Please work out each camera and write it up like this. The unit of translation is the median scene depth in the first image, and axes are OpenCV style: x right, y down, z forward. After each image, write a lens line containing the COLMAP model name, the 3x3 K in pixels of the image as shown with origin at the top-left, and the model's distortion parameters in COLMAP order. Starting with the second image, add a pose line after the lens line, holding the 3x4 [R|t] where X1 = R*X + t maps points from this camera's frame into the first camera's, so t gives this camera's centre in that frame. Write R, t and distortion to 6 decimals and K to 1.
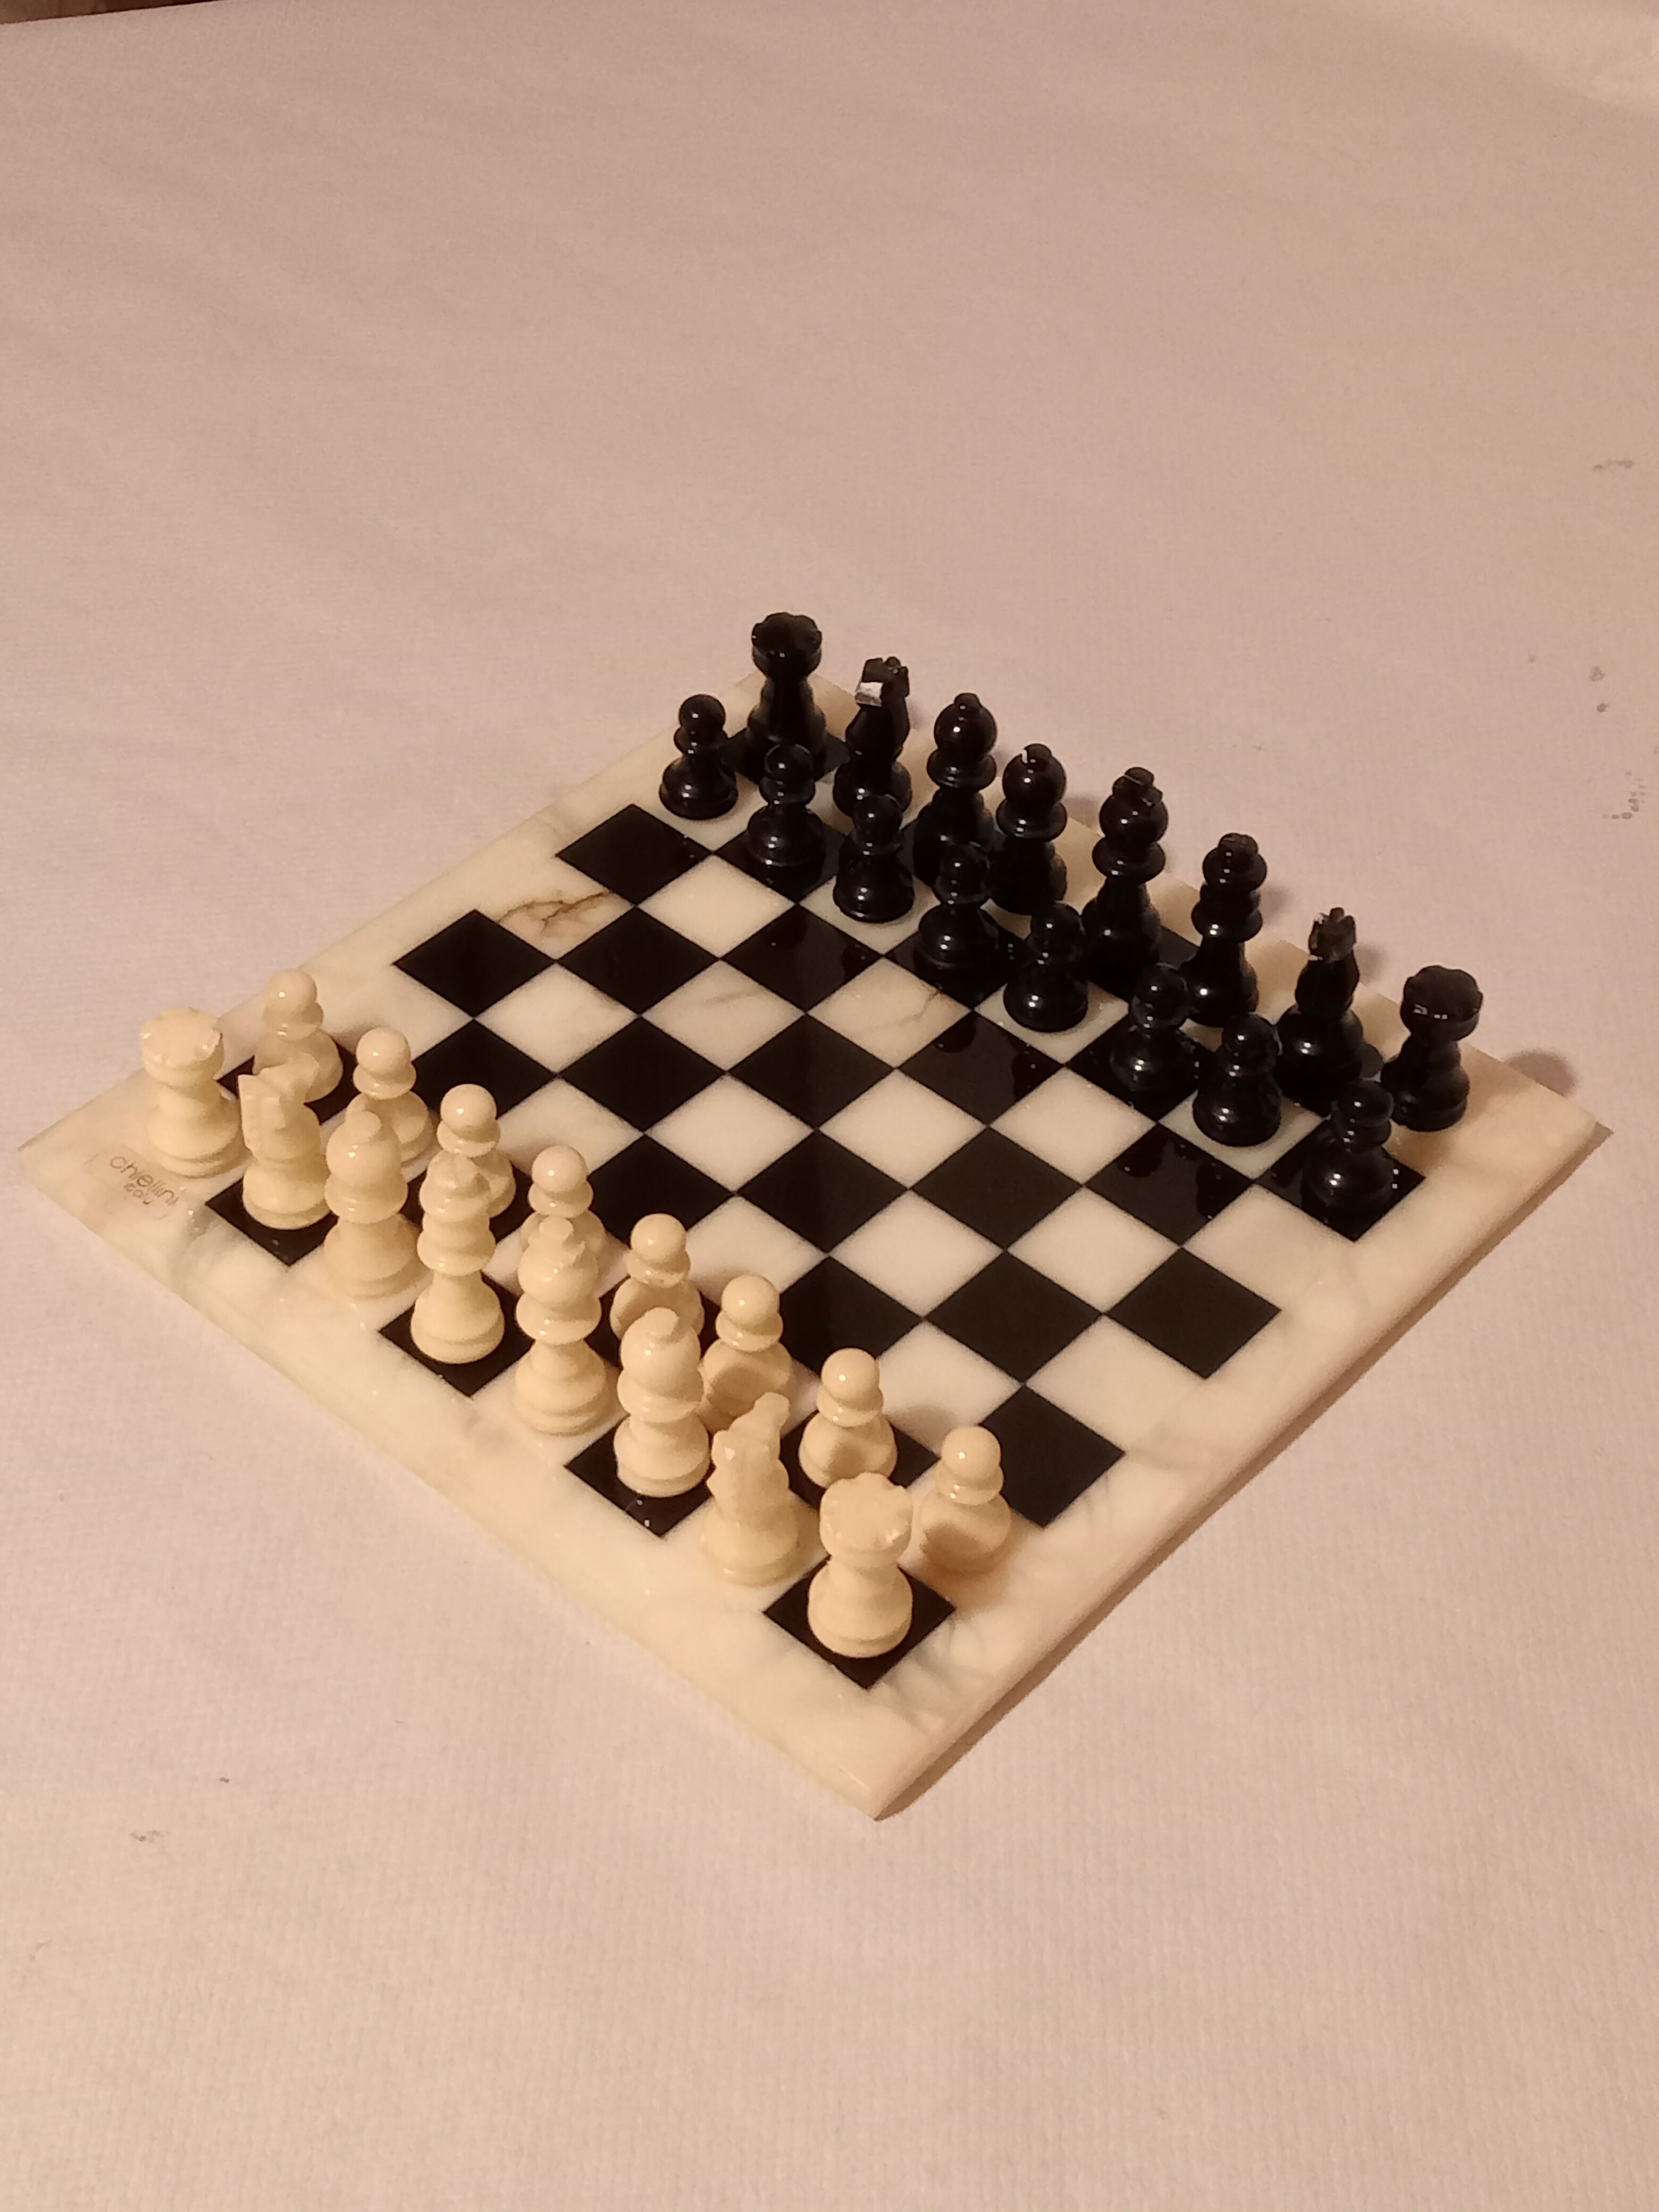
lens RADIAL K [[3511.7, 0, 829.5], [0, 3511.7, 1106.0], [0, 0, 1]] dist [0.042431, 0.165322]
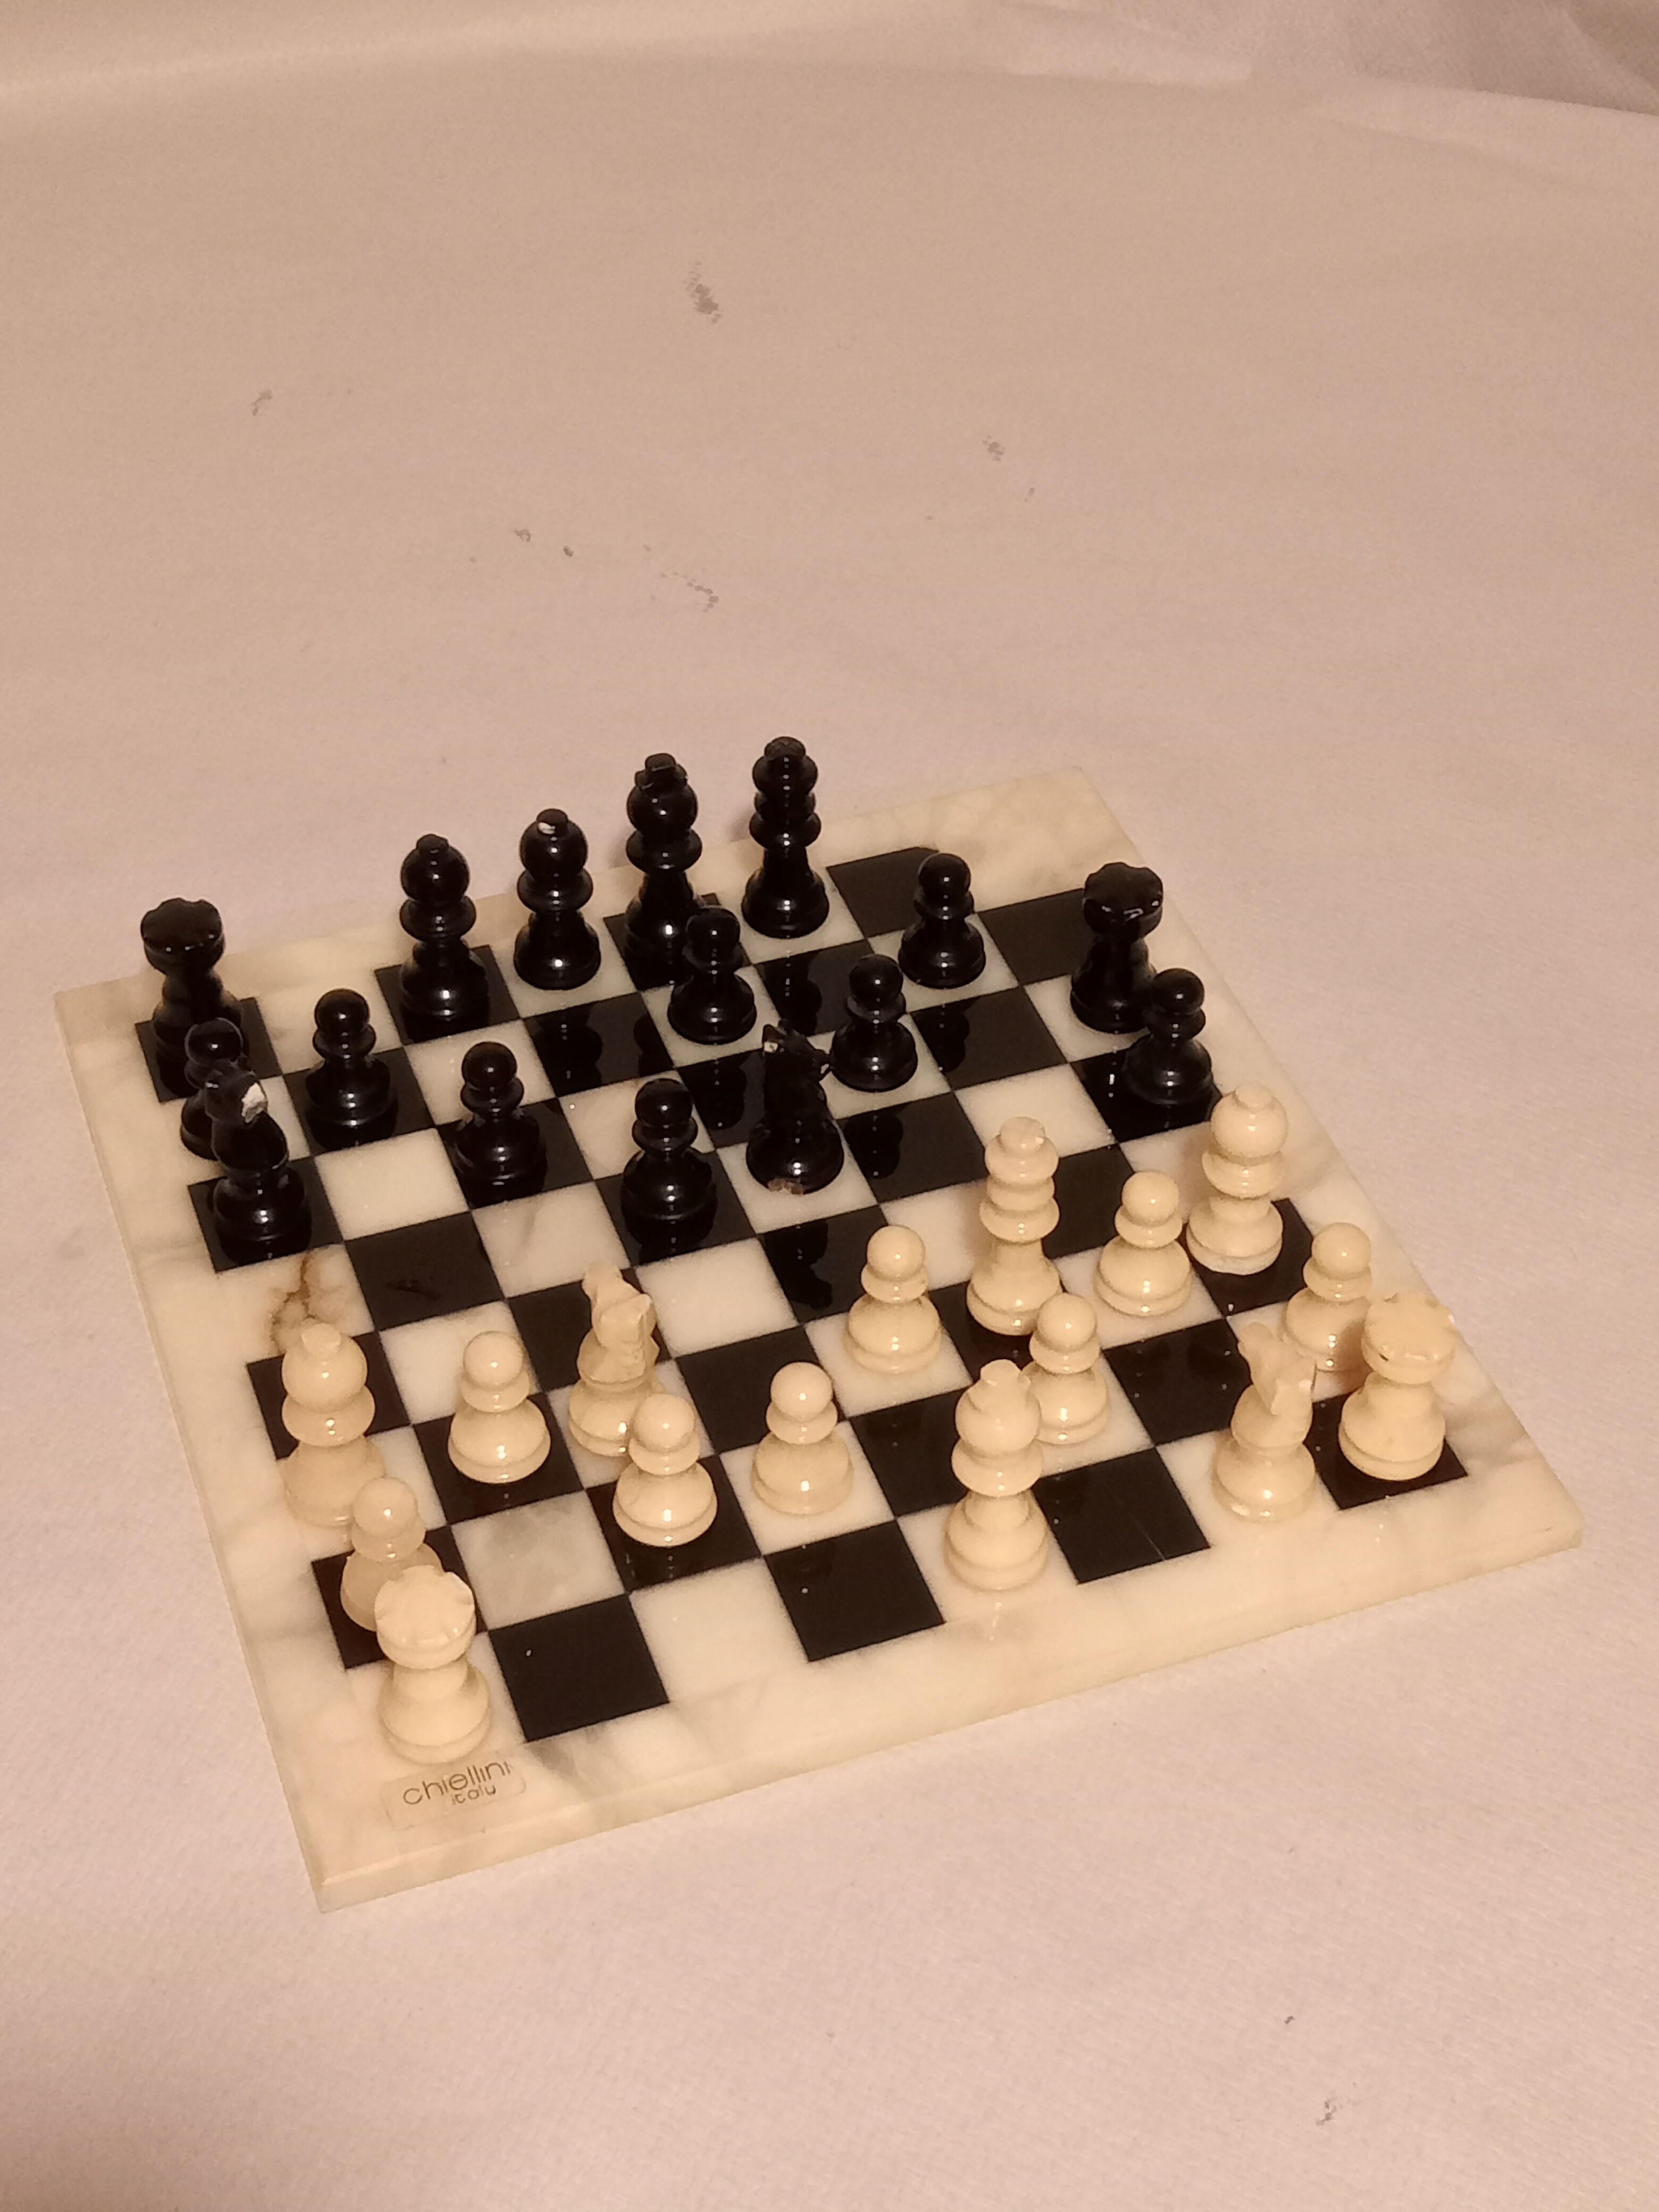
lens RADIAL K [[3511.7, 0, 829.5], [0, 3511.7, 1106.0], [0, 0, 1]] dist [0.042431, 0.165322]
pose [[0.486899, -0.625318, 0.609841, -0.530395], [0.623405, 0.737821, 0.258818, -0.242856], [-0.611797, 0.254160, 0.749071, 0.276409]]
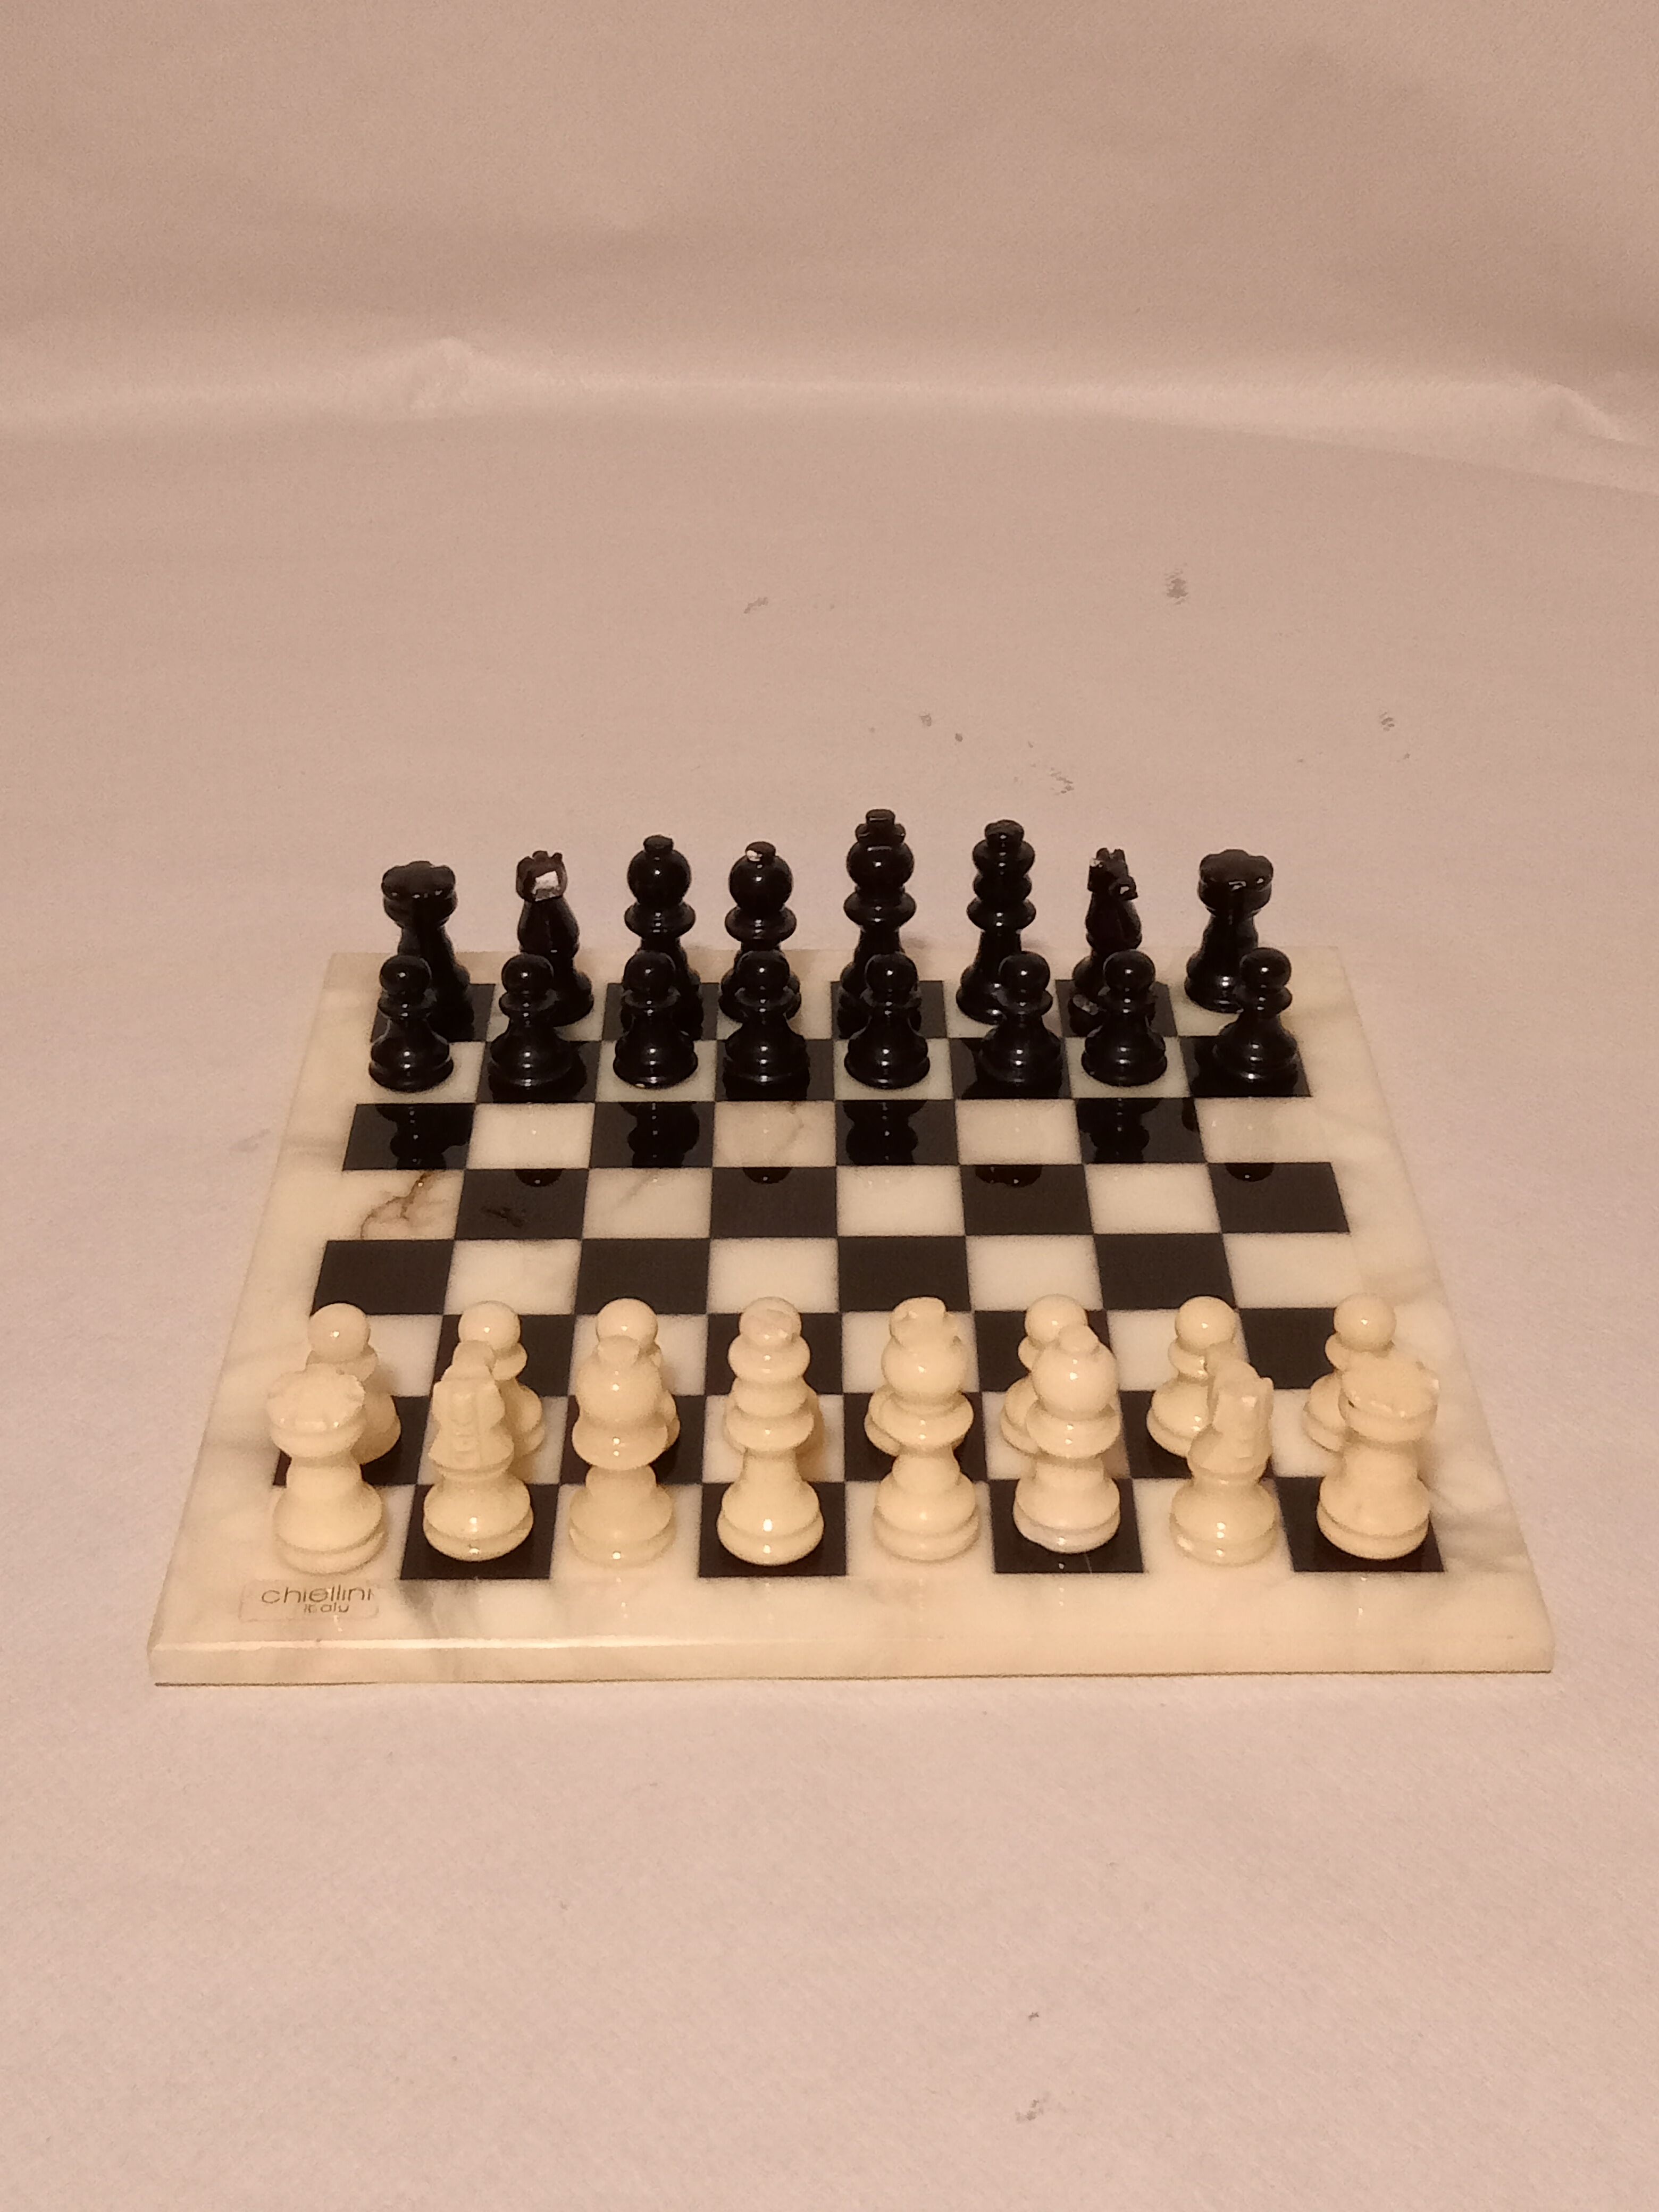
lens RADIAL K [[3035.8, 0, 829.5], [0, 3035.8, 1106.0], [0, 0, 1]] dist [0.062753, 0.051341]
pose [[0.744702, -0.389994, 0.541594, -0.427919], [0.488003, 0.871769, -0.043266, 0.010171], [-0.455271, 0.296520, 0.839526, 0.295256]]
